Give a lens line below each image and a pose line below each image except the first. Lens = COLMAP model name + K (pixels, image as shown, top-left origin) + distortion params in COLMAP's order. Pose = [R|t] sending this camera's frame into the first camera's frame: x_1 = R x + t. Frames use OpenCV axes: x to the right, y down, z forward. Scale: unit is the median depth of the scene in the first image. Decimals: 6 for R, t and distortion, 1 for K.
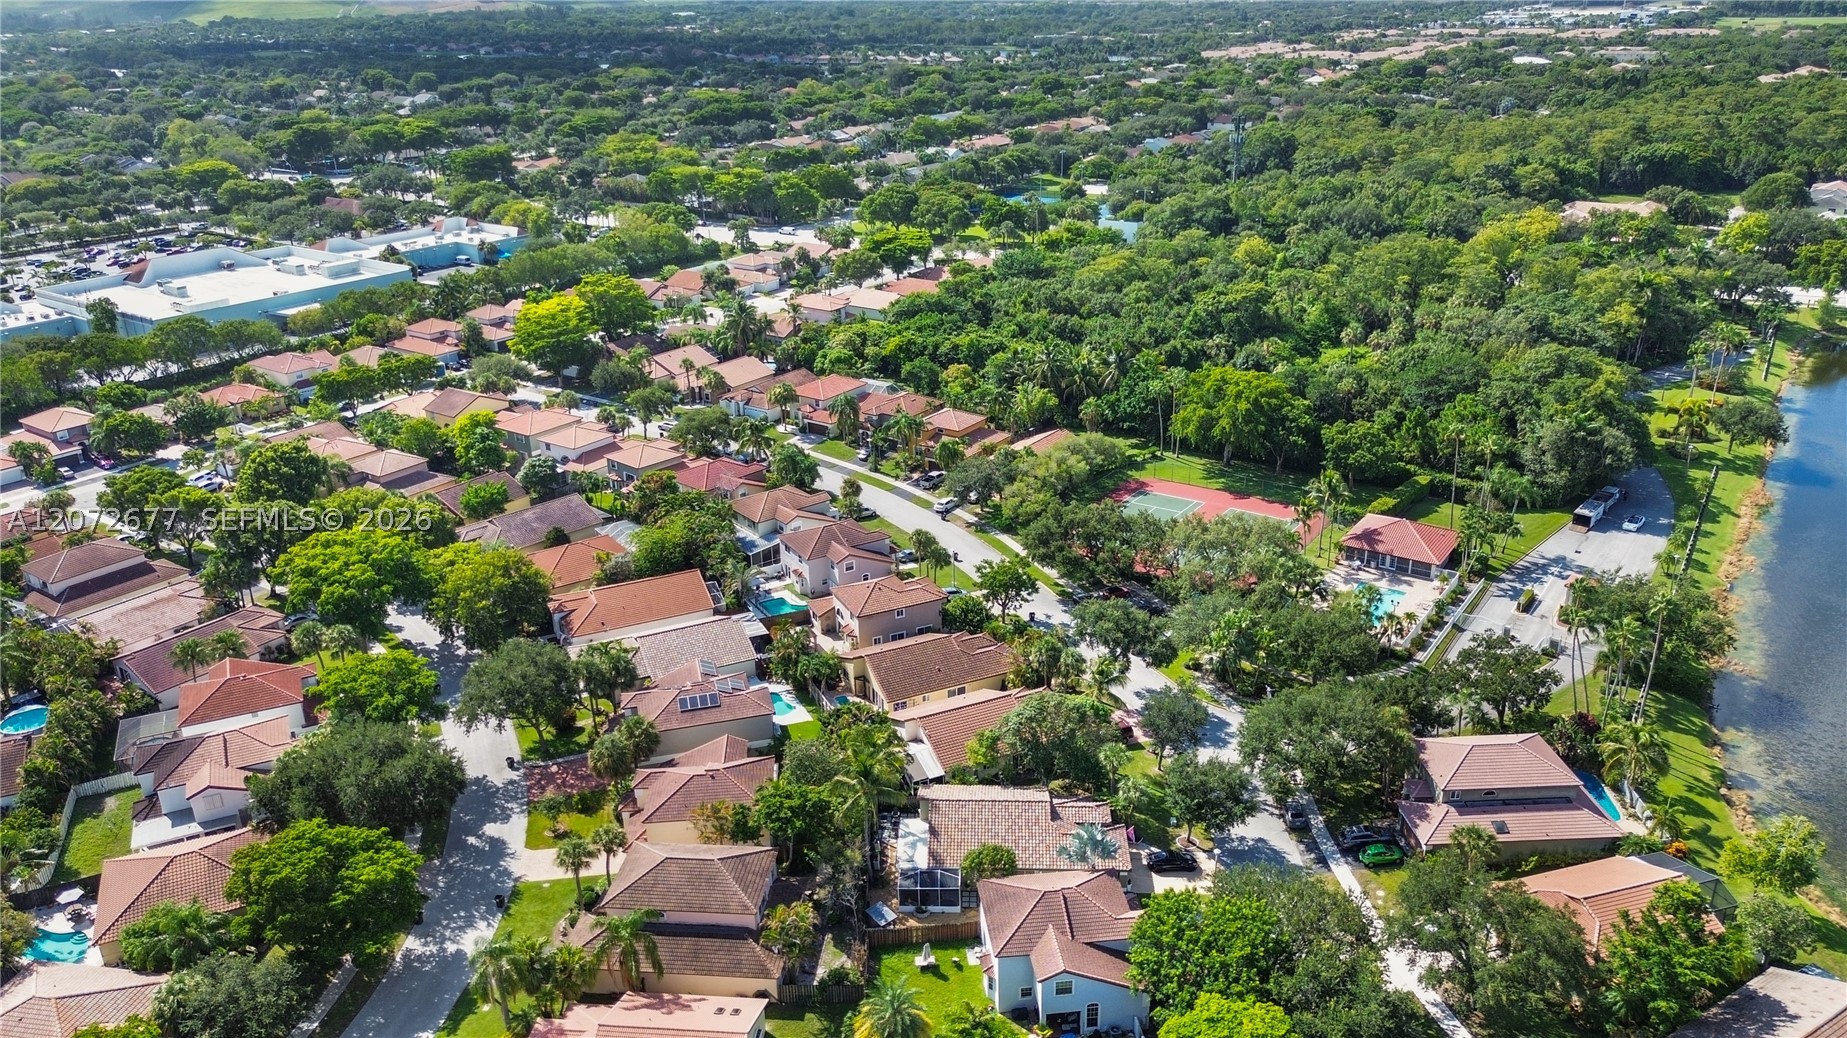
lens RADIAL K [[1319.8, 0, 924.1], [0, 1319.8, 519.8], [0, 0, 1]] dist [0.040629, -0.014109]
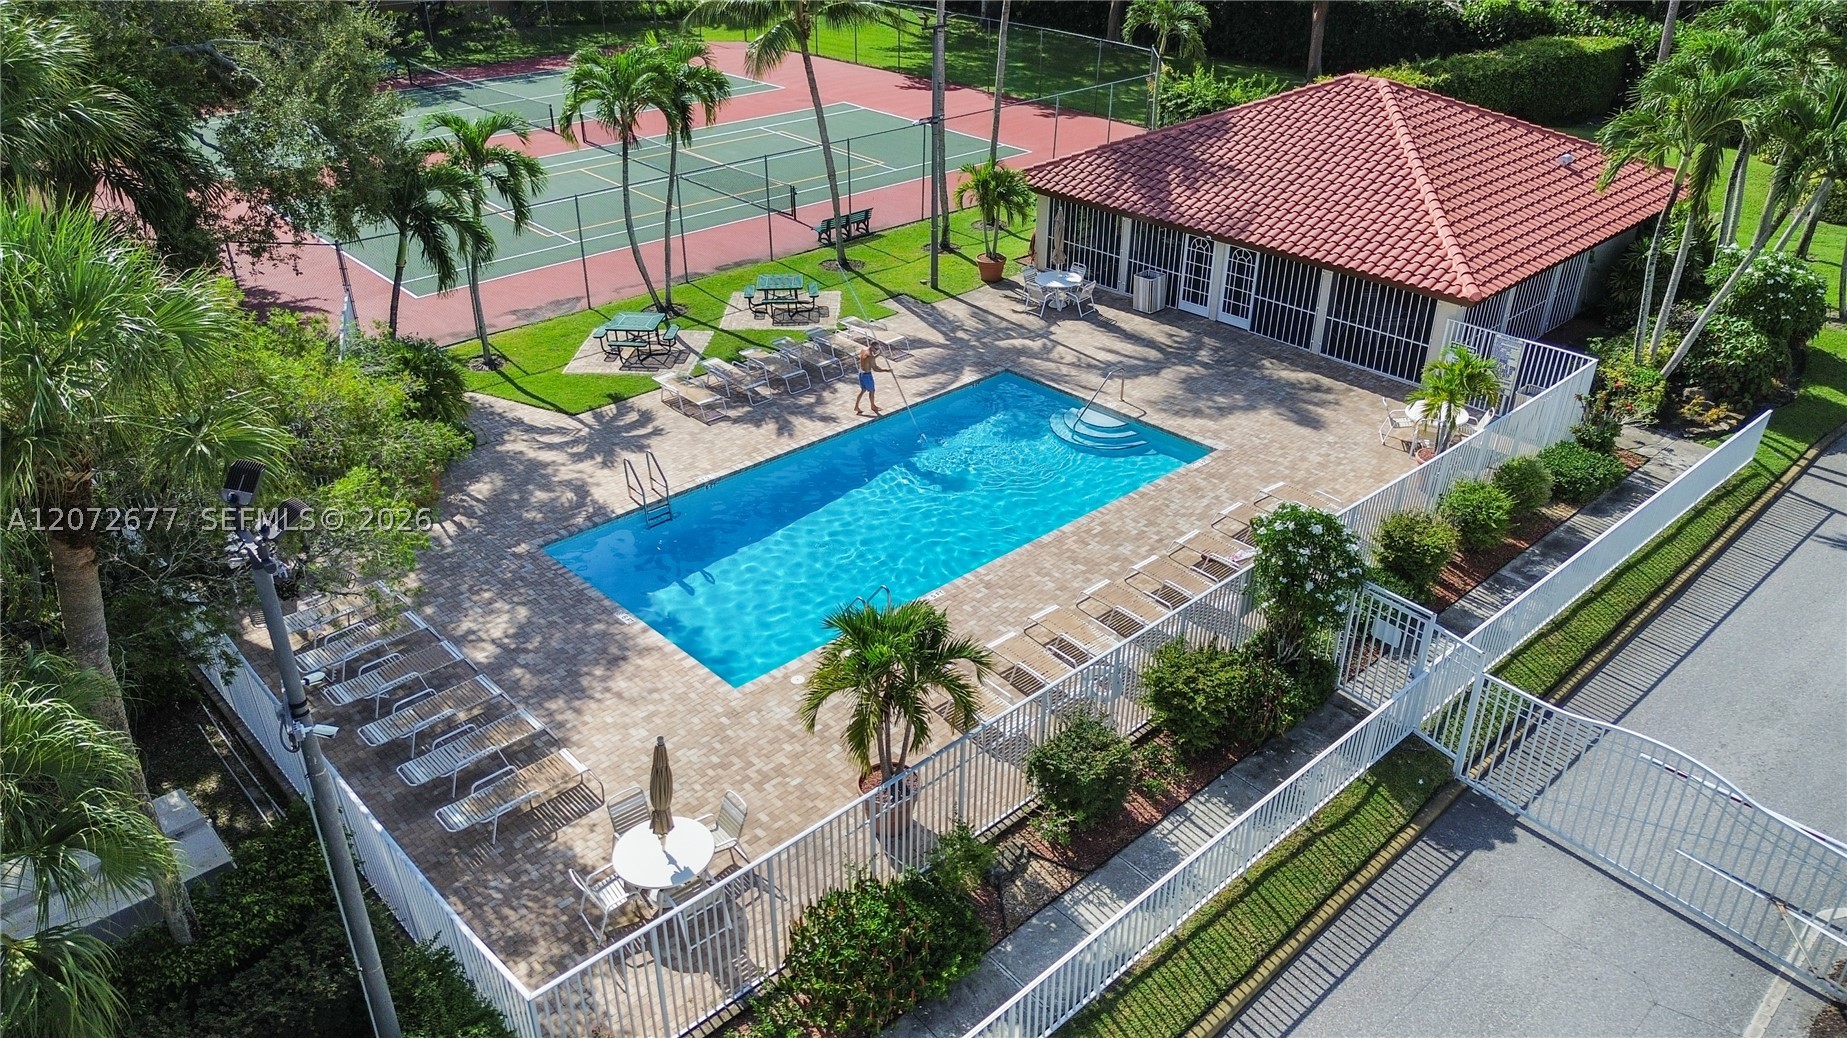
lens RADIAL K [[1319.8, 0, 941.6], [0, 1319.8, 516.0], [0, 0, 1]] dist [0.040629, -0.014109]
pose [[0.979539, 0.126612, -0.156436, 0.354557], [-0.107413, 0.986243, 0.125644, 0.046179], [0.170192, -0.106270, 0.979664, 0.834139]]
